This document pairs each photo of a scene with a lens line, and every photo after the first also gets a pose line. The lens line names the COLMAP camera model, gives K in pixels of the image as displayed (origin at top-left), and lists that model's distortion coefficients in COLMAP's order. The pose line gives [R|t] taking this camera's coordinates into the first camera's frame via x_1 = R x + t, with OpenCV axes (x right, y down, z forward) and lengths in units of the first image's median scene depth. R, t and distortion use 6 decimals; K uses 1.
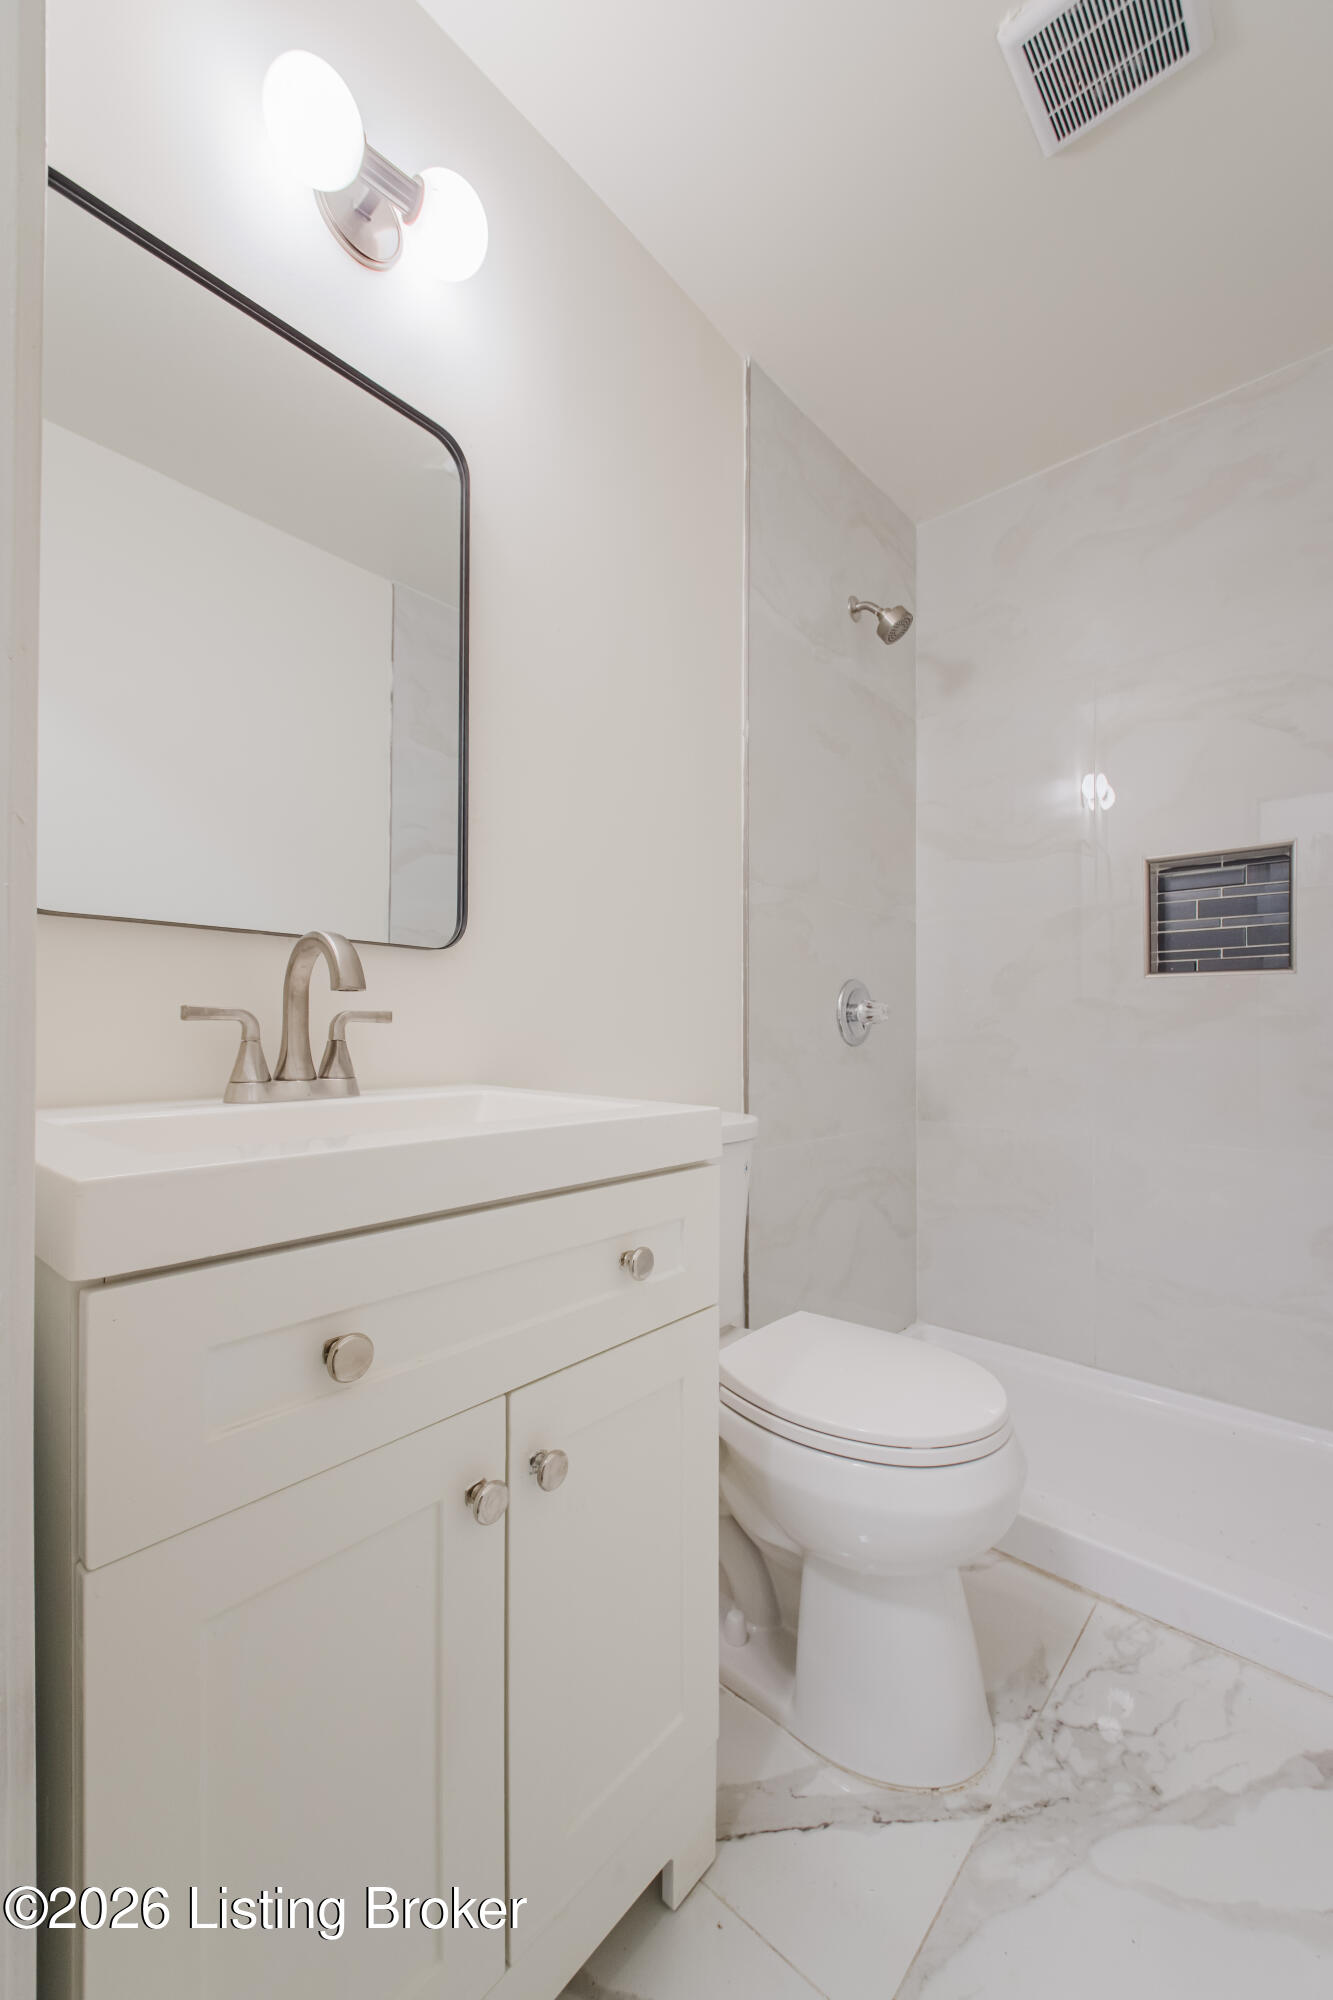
lens RADIAL K [[796.2, 0, 672.1], [0, 796.2, 1014.7], [0, 0, 1]] dist [0.015867, -0.001313]
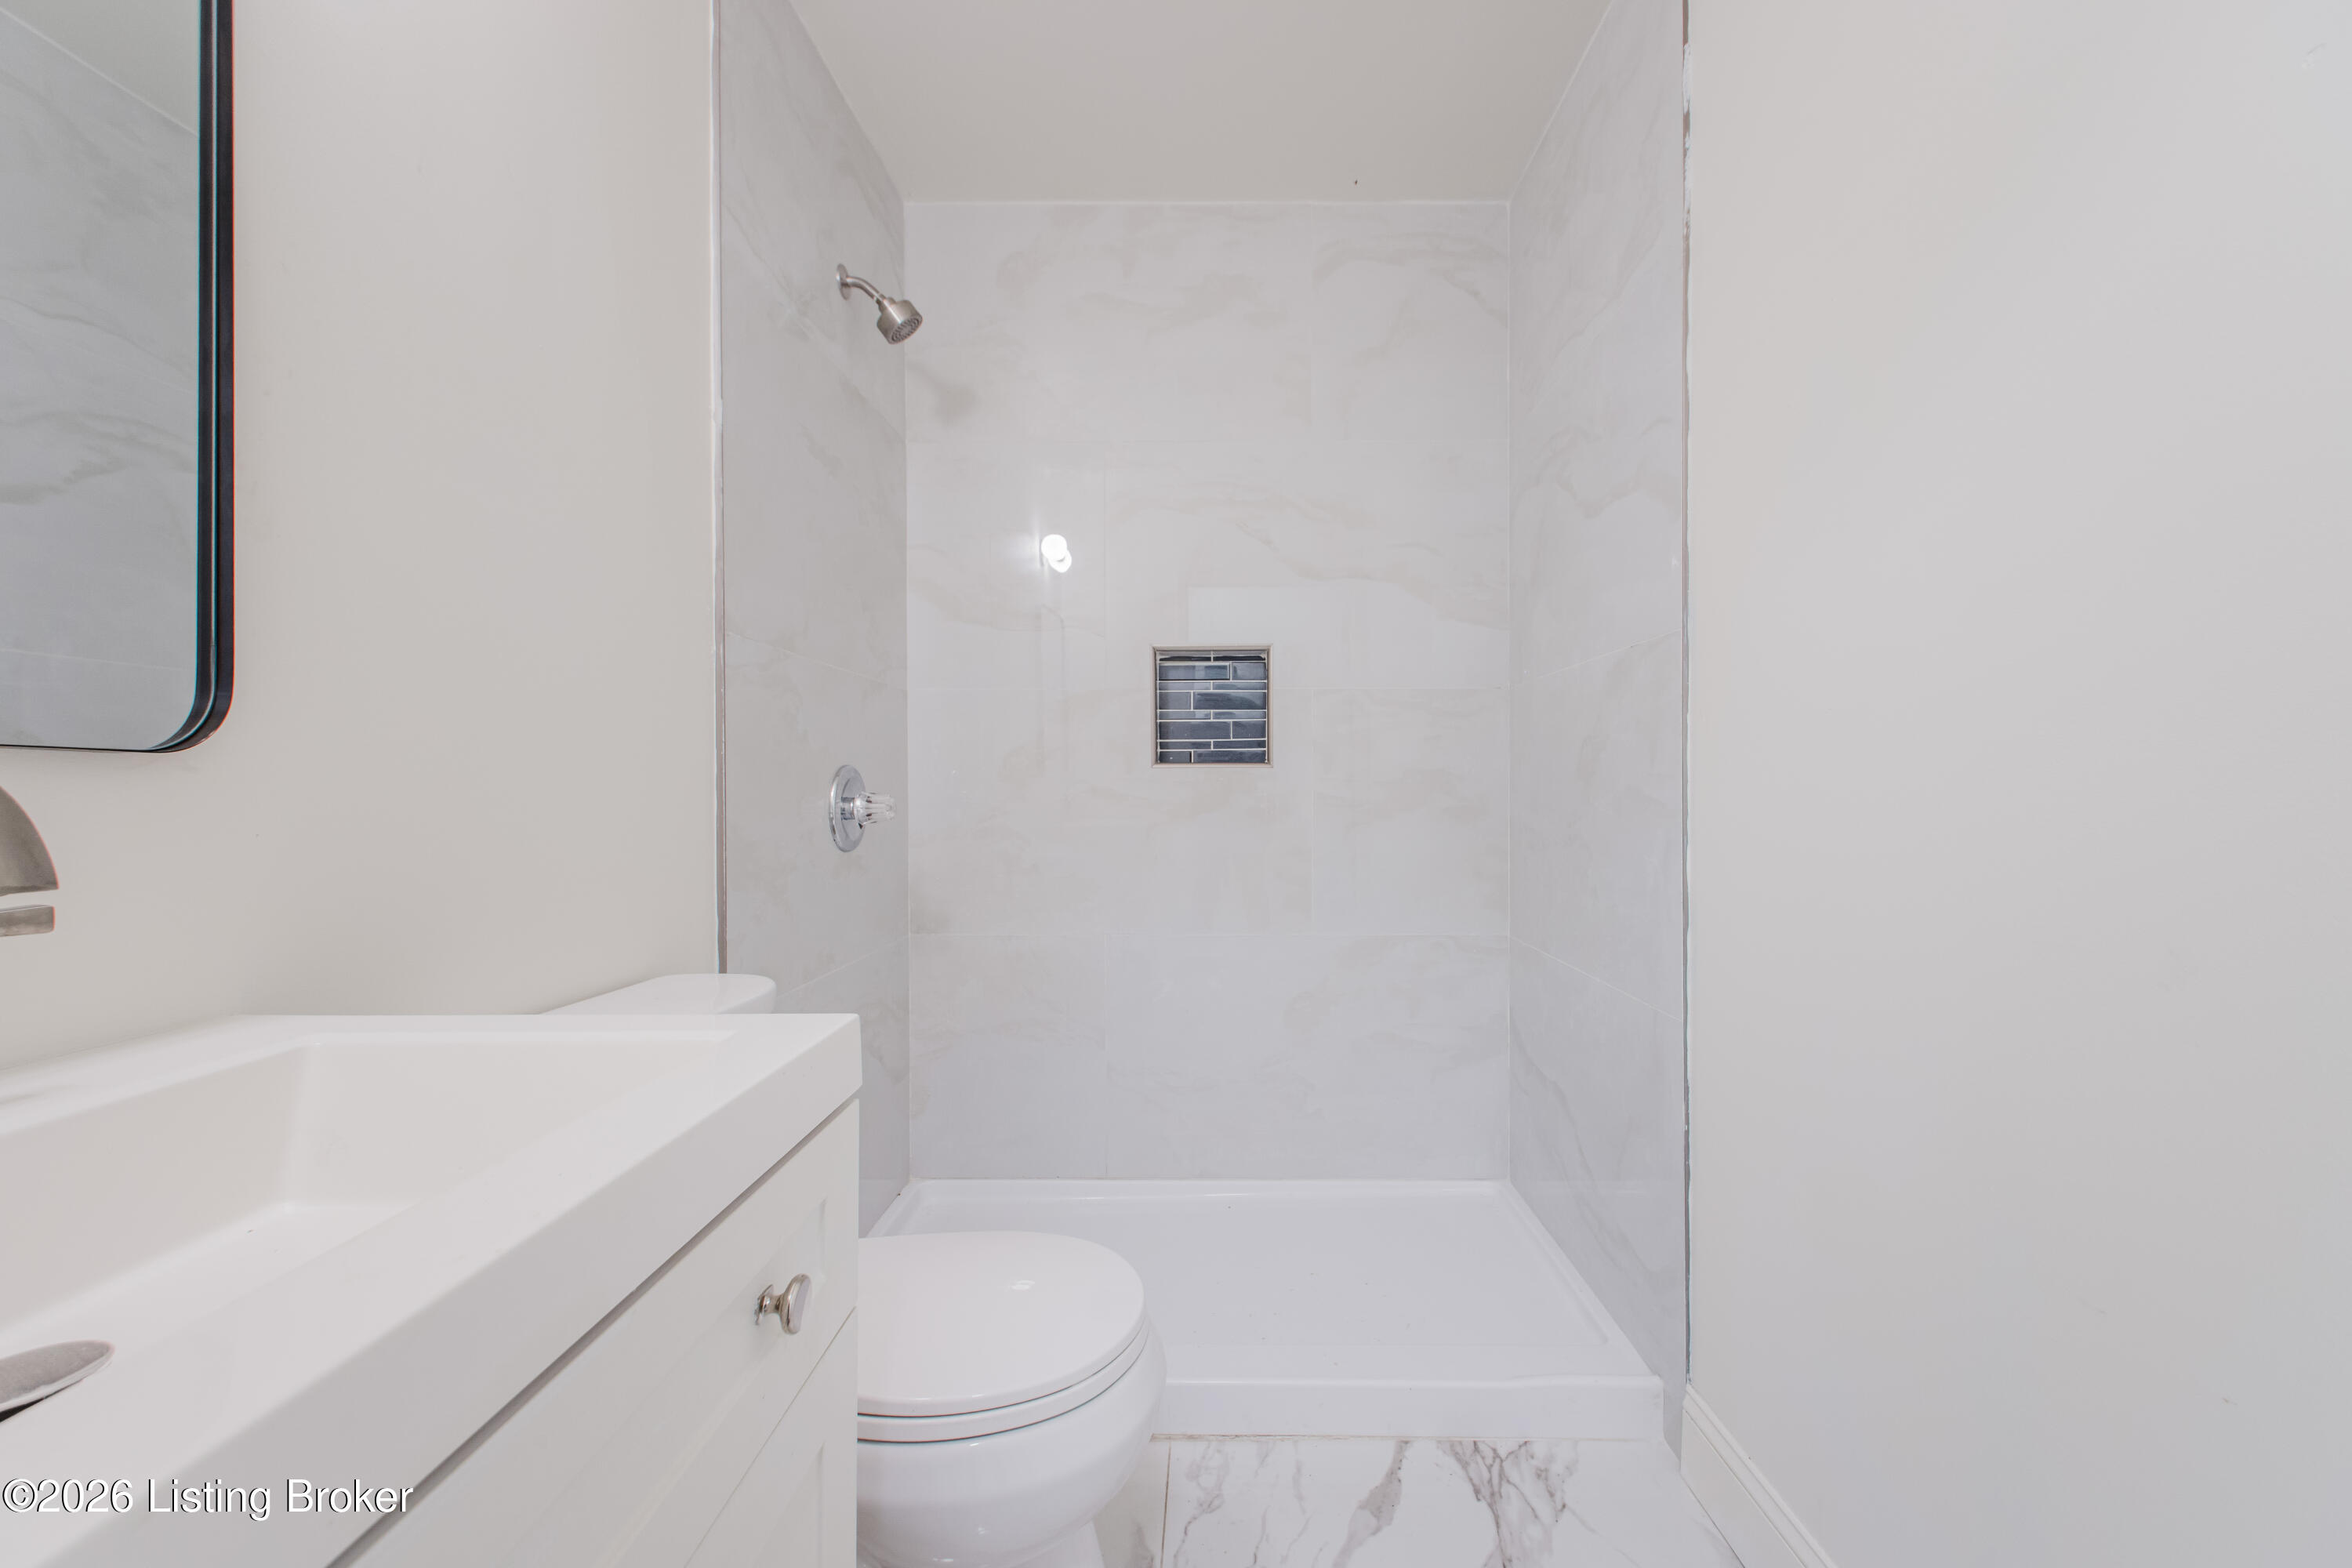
lens RADIAL K [[936.4, 0, 1182.4], [0, 936.4, 771.4], [0, 0, 1]] dist [0.015867, -0.001313]
pose [[0.755829, -0.001677, 0.654767, -0.131106], [-0.004456, 0.999960, 0.007705, -0.050369], [-0.654754, -0.008741, 0.755792, 0.108376]]
